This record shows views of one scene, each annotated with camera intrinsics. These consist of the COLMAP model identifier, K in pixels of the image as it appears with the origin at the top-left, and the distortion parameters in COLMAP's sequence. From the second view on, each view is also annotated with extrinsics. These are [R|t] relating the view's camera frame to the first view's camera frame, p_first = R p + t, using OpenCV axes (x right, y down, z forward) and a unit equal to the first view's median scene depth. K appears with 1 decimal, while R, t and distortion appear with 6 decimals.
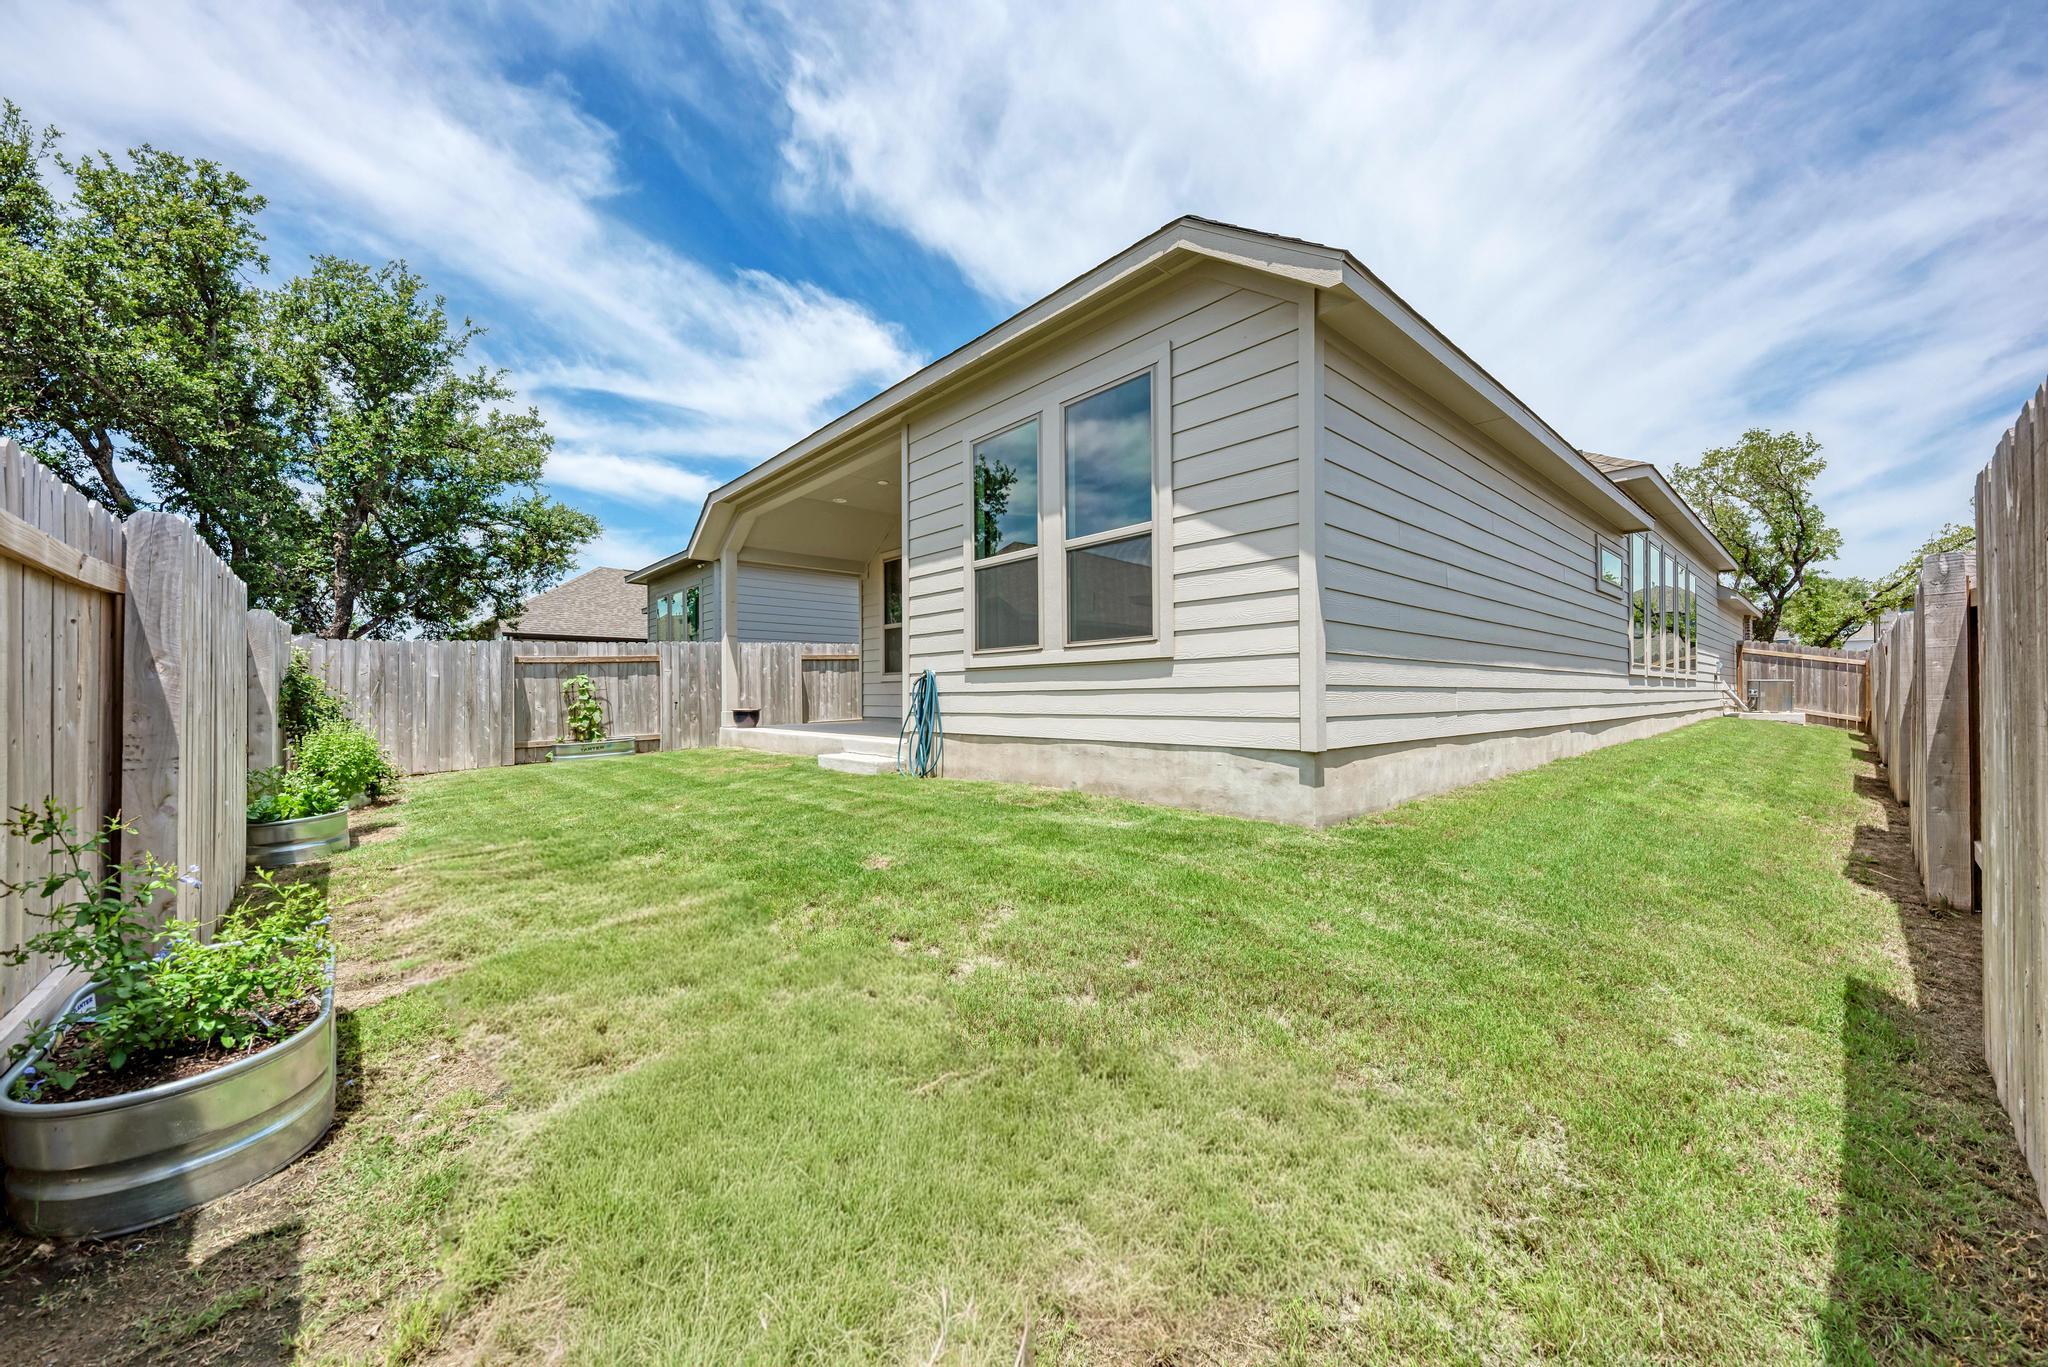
lens RADIAL K [[731.2, 0, 1022.0], [0, 731.2, 689.8], [0, 0, 1]] dist [-0.012399, -0.001646]
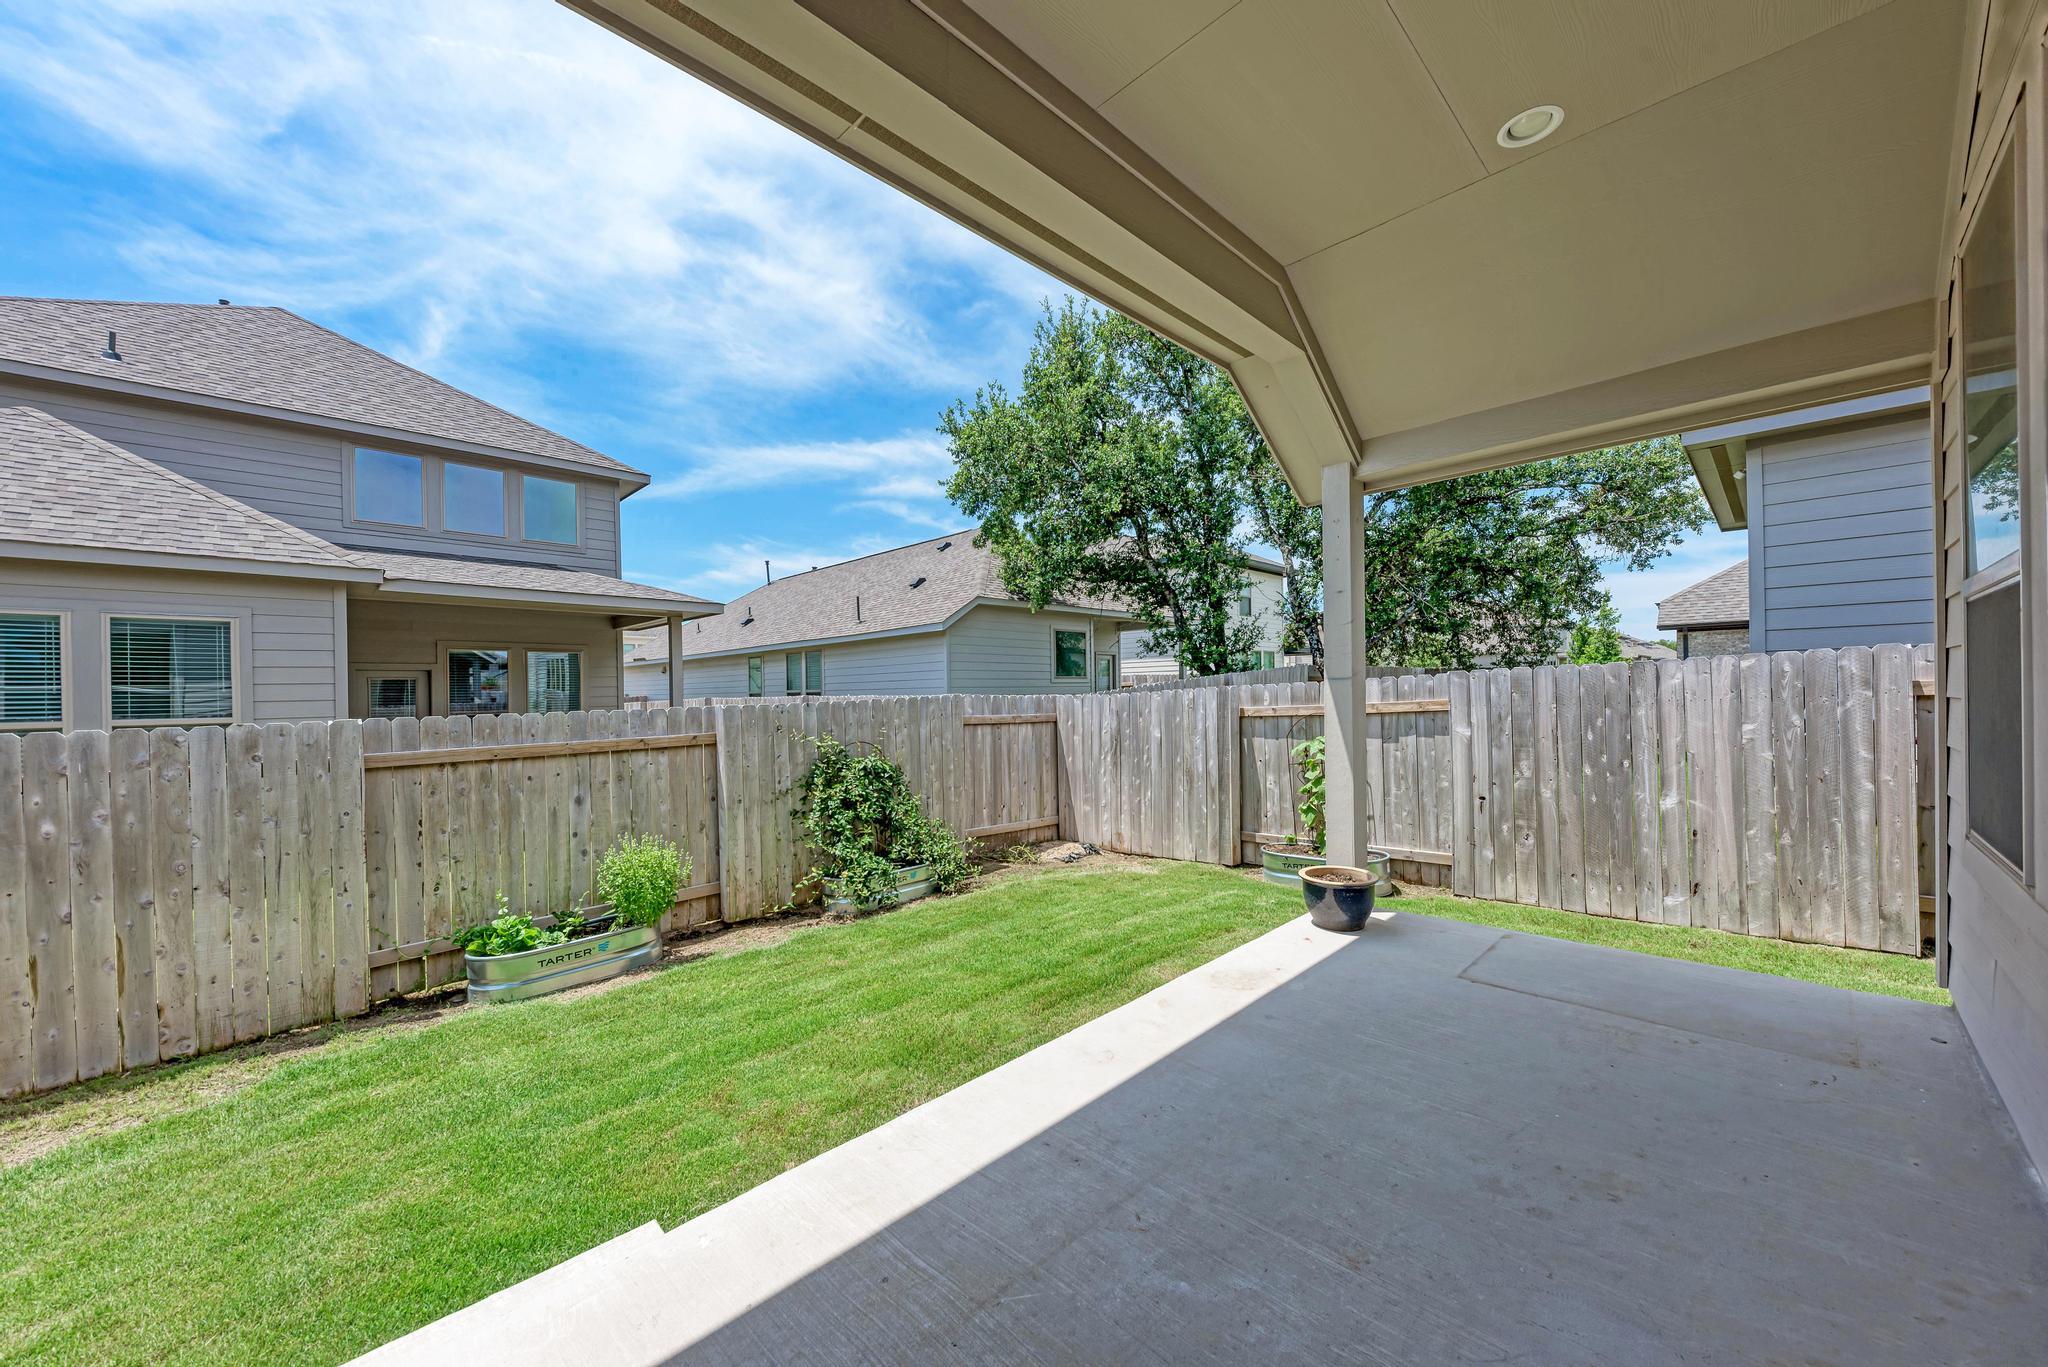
lens RADIAL K [[731.2, 0, 1027.0], [0, 731.2, 691.8], [0, 0, 1]] dist [-0.012399, -0.001646]
pose [[0.044680, 0.003899, -0.998994, -0.007726], [0.023561, 0.999710, 0.004955, -0.068891], [0.998723, -0.023759, 0.044575, 0.755368]]
